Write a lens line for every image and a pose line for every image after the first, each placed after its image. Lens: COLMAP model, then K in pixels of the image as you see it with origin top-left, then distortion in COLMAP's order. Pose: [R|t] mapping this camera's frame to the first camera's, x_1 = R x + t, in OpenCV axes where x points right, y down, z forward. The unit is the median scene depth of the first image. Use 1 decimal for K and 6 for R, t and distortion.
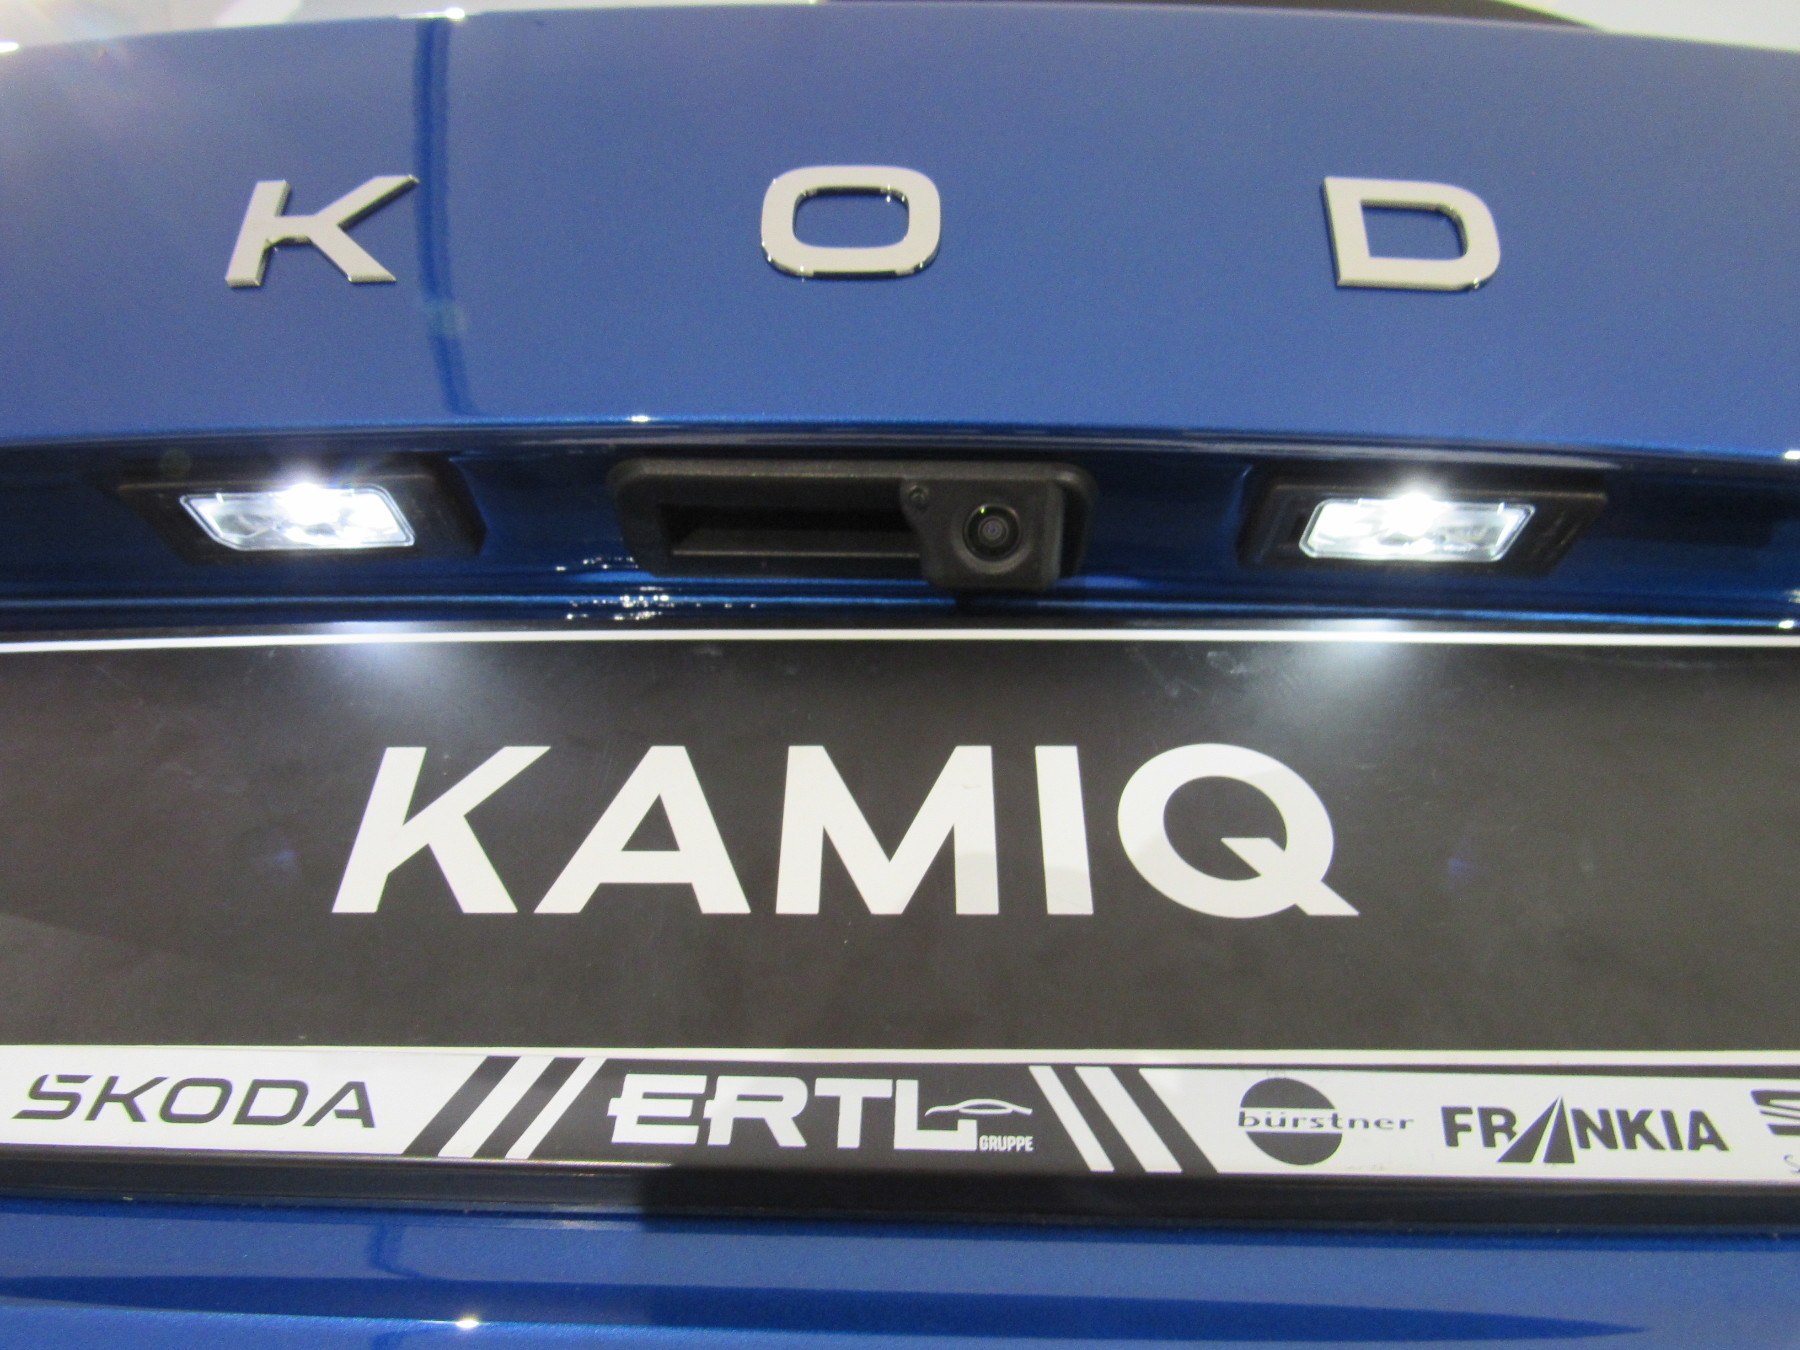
lens RADIAL K [[1286.2, 0, 900.0], [0, 1286.2, 675.0], [0, 0, 1]] dist [-0.026966, 0.005252]
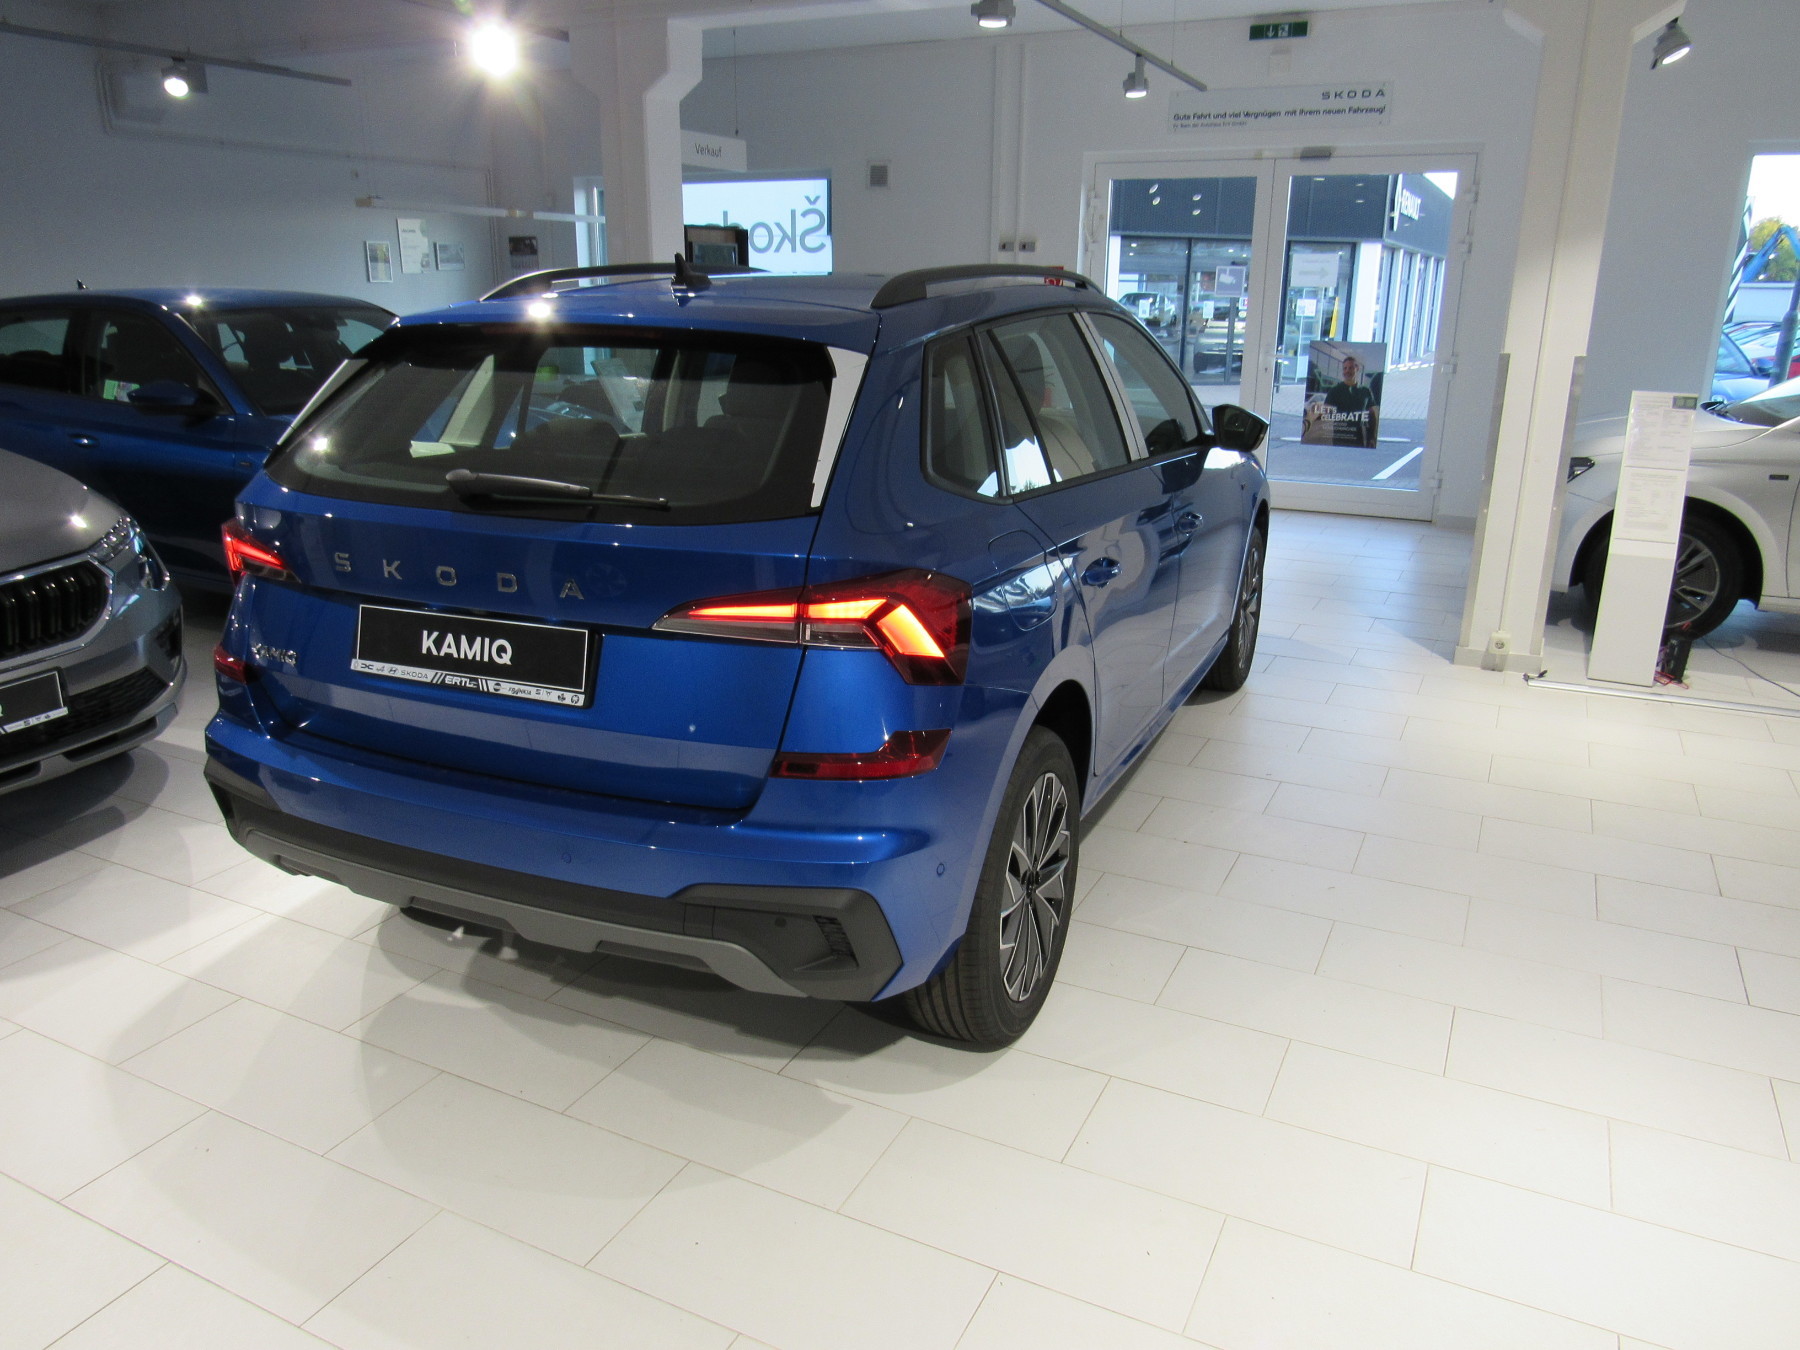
lens RADIAL K [[1288.0, 0, 902.8], [0, 1288.0, 680.9], [0, 0, 1]] dist [-0.027968, -0.001951]
pose [[0.923095, 0.102290, -0.370719, 6.143482], [0.174306, 0.747989, 0.640413, -4.934116], [0.342801, -0.655781, 0.672635, -4.123709]]
